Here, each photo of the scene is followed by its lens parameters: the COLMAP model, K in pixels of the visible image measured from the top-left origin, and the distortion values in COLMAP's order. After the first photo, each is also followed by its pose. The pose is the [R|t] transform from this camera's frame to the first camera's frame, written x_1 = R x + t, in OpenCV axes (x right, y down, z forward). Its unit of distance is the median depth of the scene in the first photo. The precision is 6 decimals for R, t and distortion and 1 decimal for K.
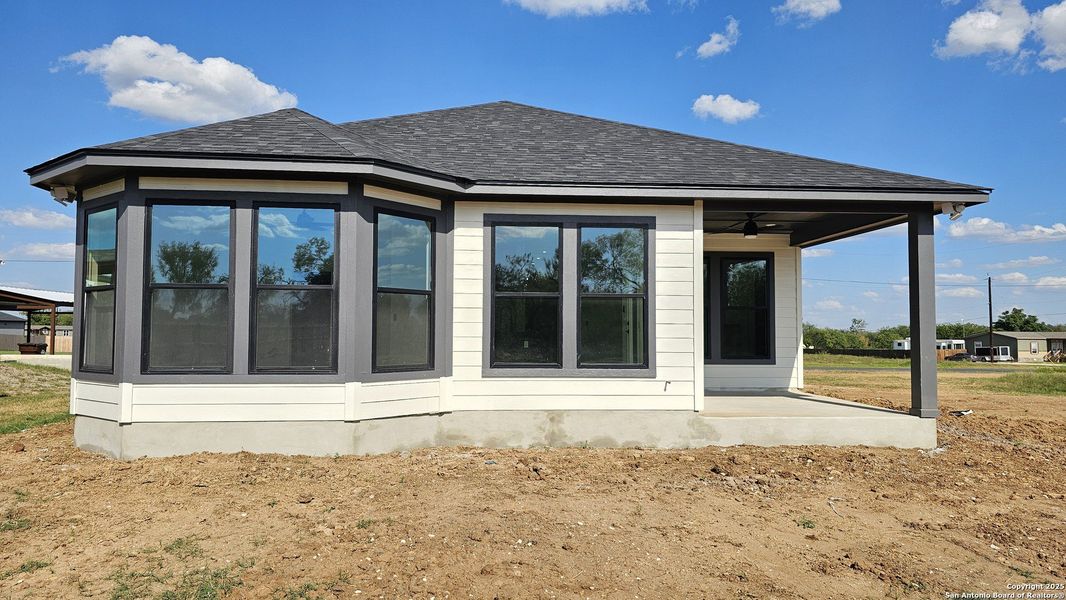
lens RADIAL K [[695.0, 0, 532.7], [0, 695.0, 299.0], [0, 0, 1]] dist [0.037082, -0.008339]
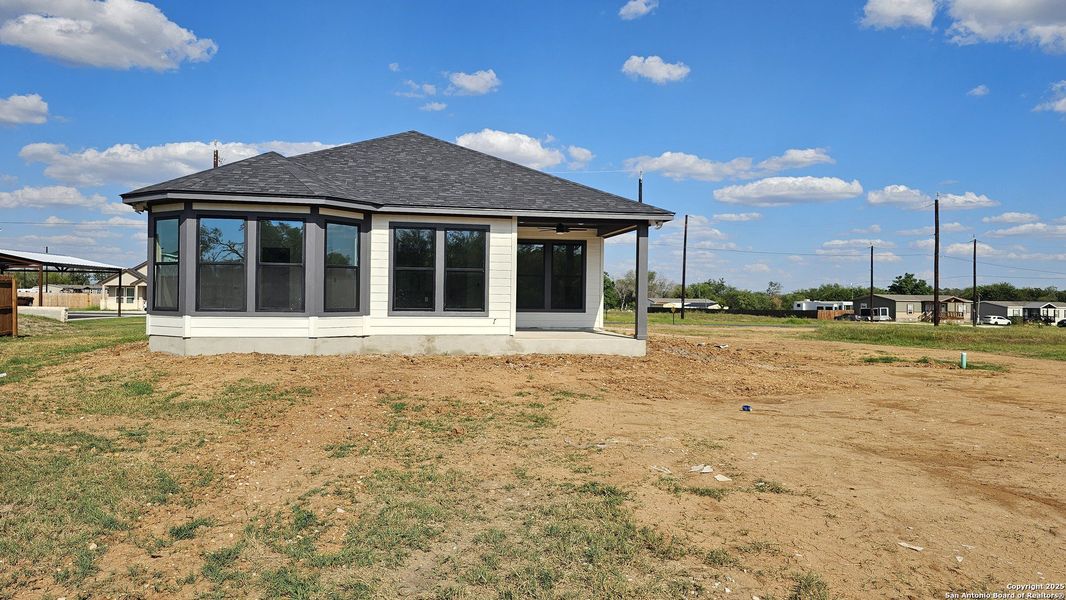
lens RADIAL K [[695.0, 0, 542.0], [0, 695.0, 298.0], [0, 0, 1]] dist [0.037082, -0.008339]
pose [[0.993367, 0.008396, 0.114680, 0.109843], [-0.014886, 0.998328, 0.055855, -0.035440], [-0.114019, -0.057192, 0.991831, -0.764833]]
